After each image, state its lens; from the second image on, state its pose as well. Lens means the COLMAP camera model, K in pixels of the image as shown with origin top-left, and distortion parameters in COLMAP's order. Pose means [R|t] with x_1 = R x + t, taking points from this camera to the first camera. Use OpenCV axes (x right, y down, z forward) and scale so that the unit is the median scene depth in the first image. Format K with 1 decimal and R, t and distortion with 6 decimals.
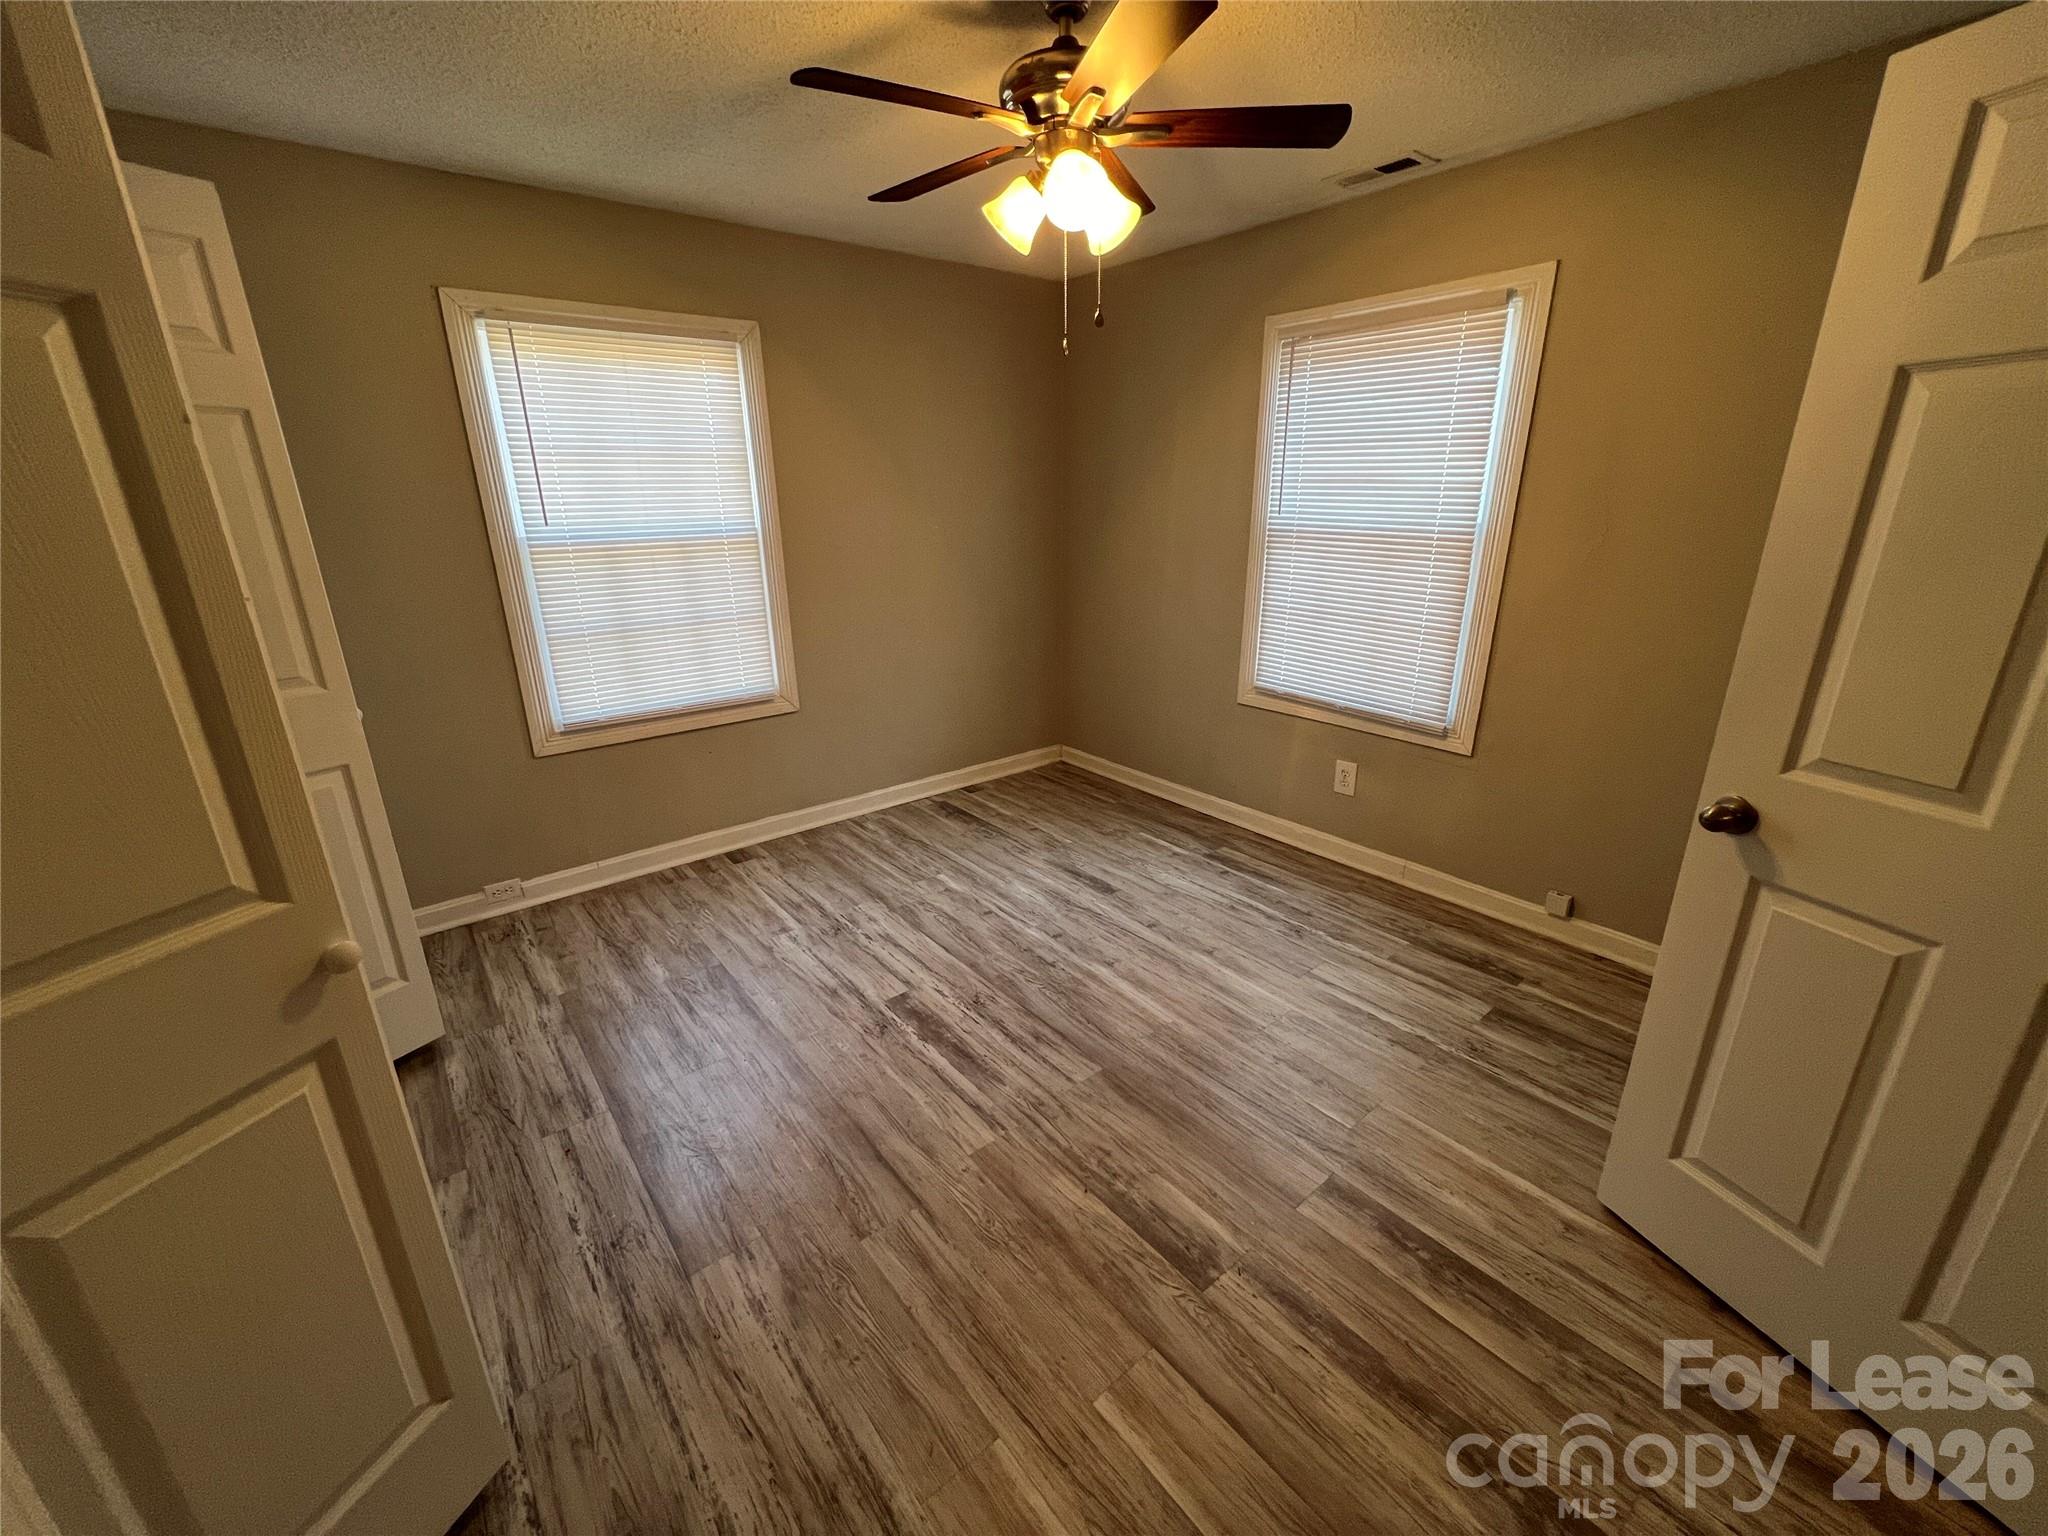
lens RADIAL K [[821.5, 0, 1022.8], [0, 821.5, 755.3], [0, 0, 1]] dist [-0.000666, -0.000081]
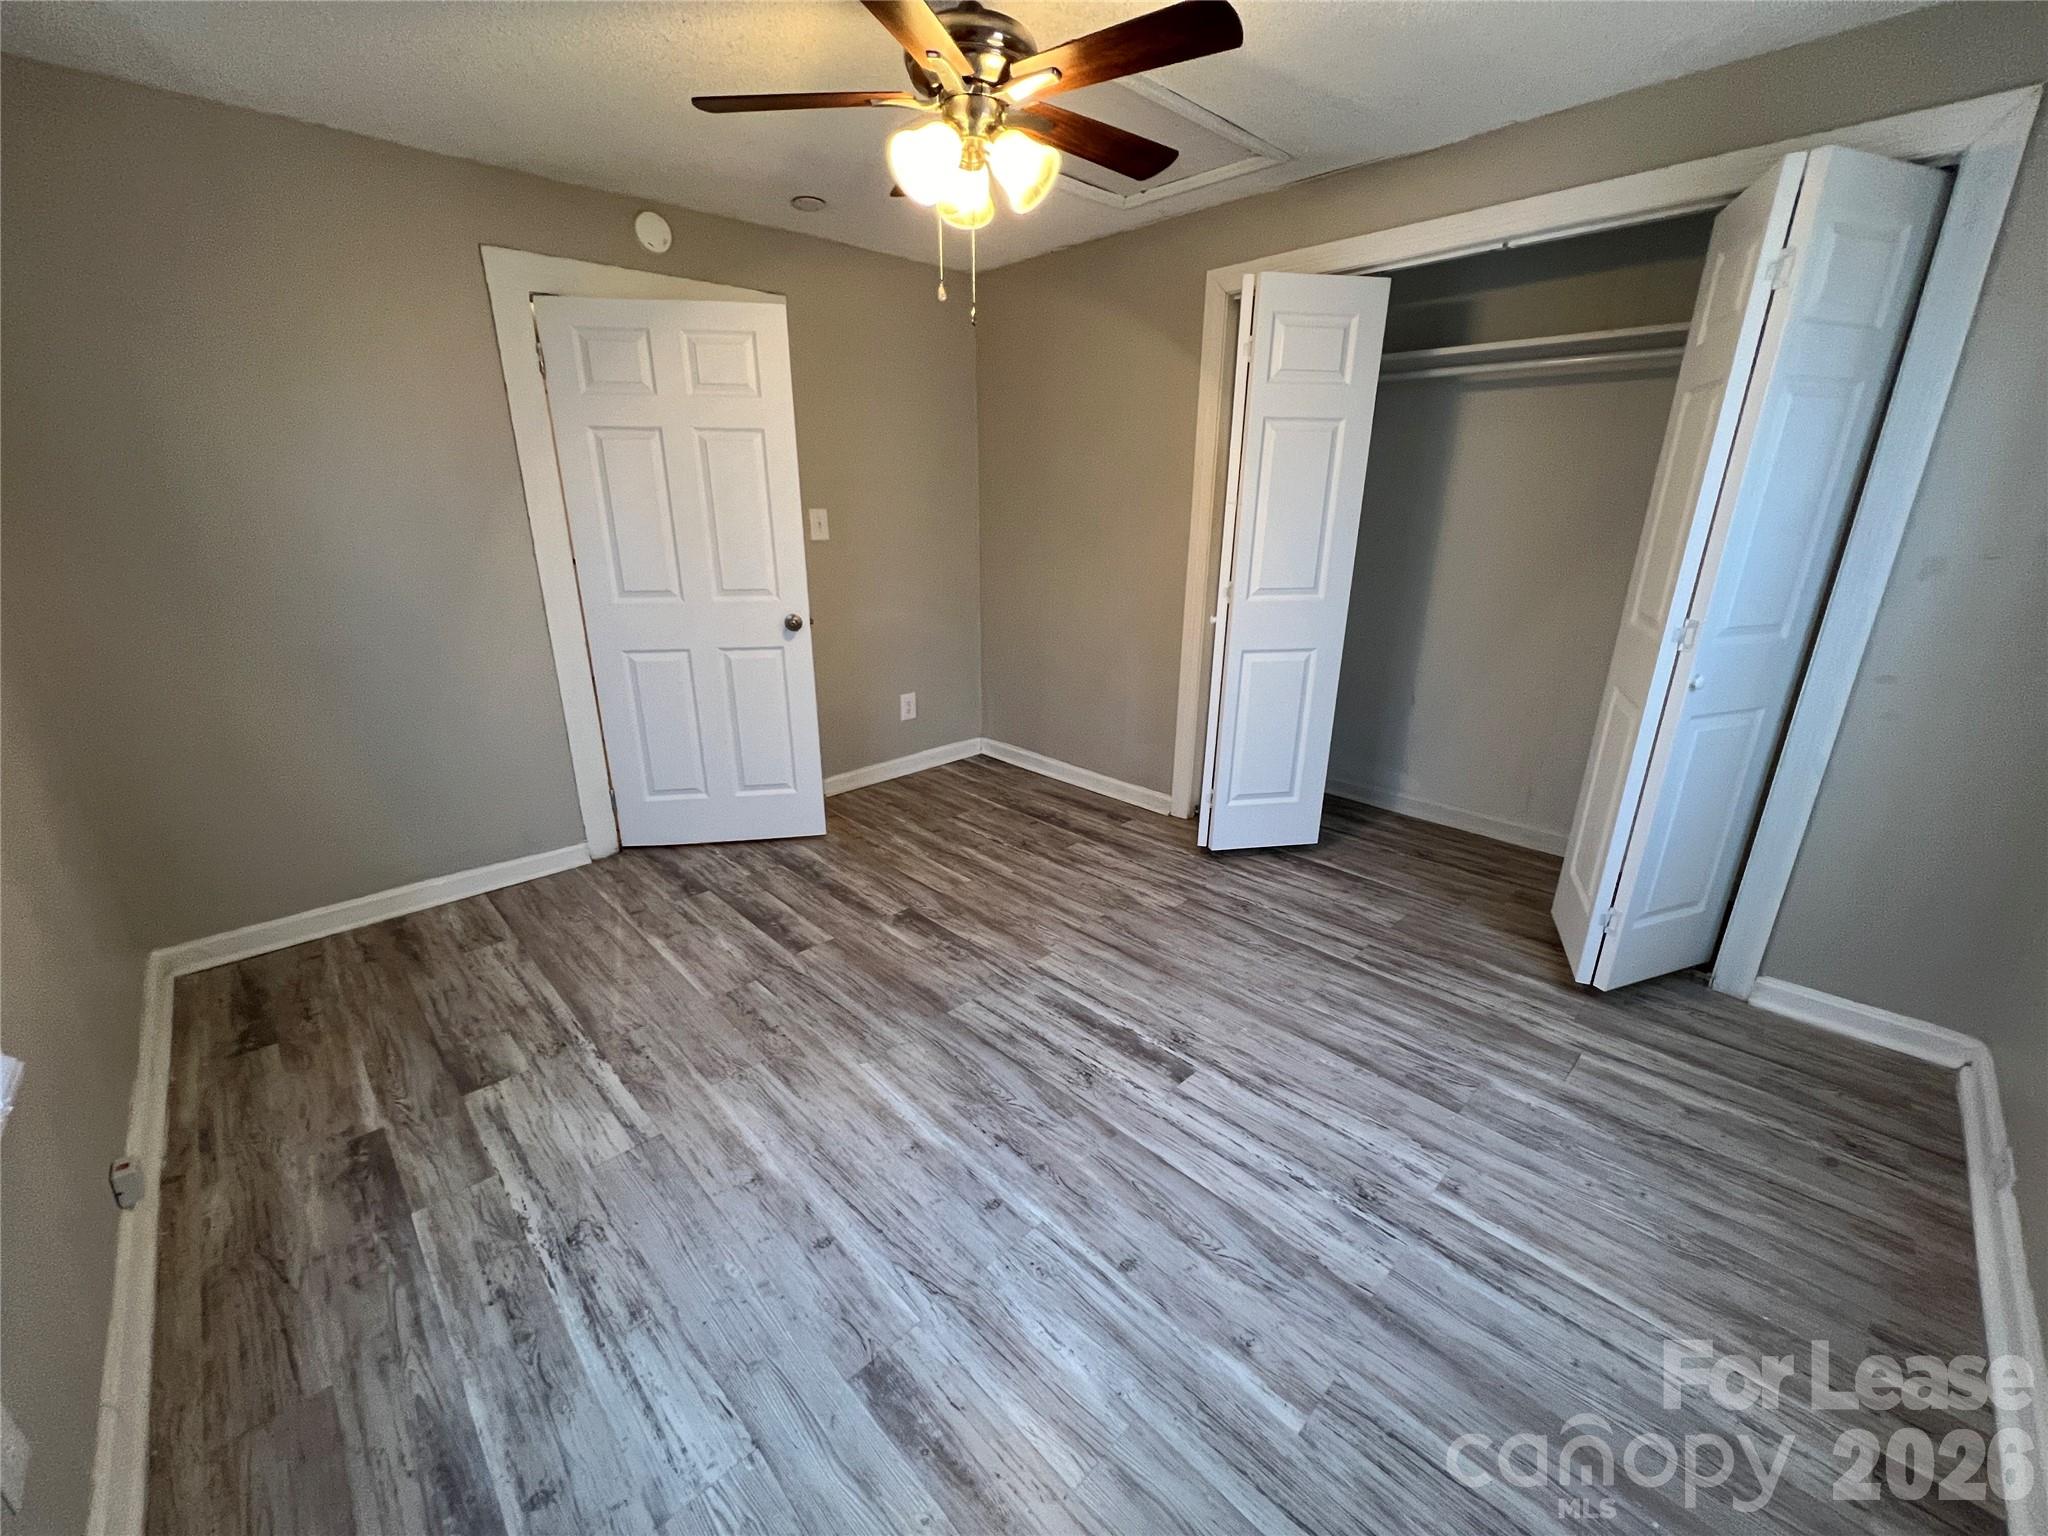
lens RADIAL K [[821.5, 0, 1024.7], [0, 821.5, 772.1], [0, 0, 1]] dist [-0.000666, -0.000081]
pose [[-0.995765, 0.040990, -0.082292, 0.063027], [-0.015999, 0.804183, 0.594167, -0.440556], [0.090533, 0.592967, -0.800121, 1.469369]]
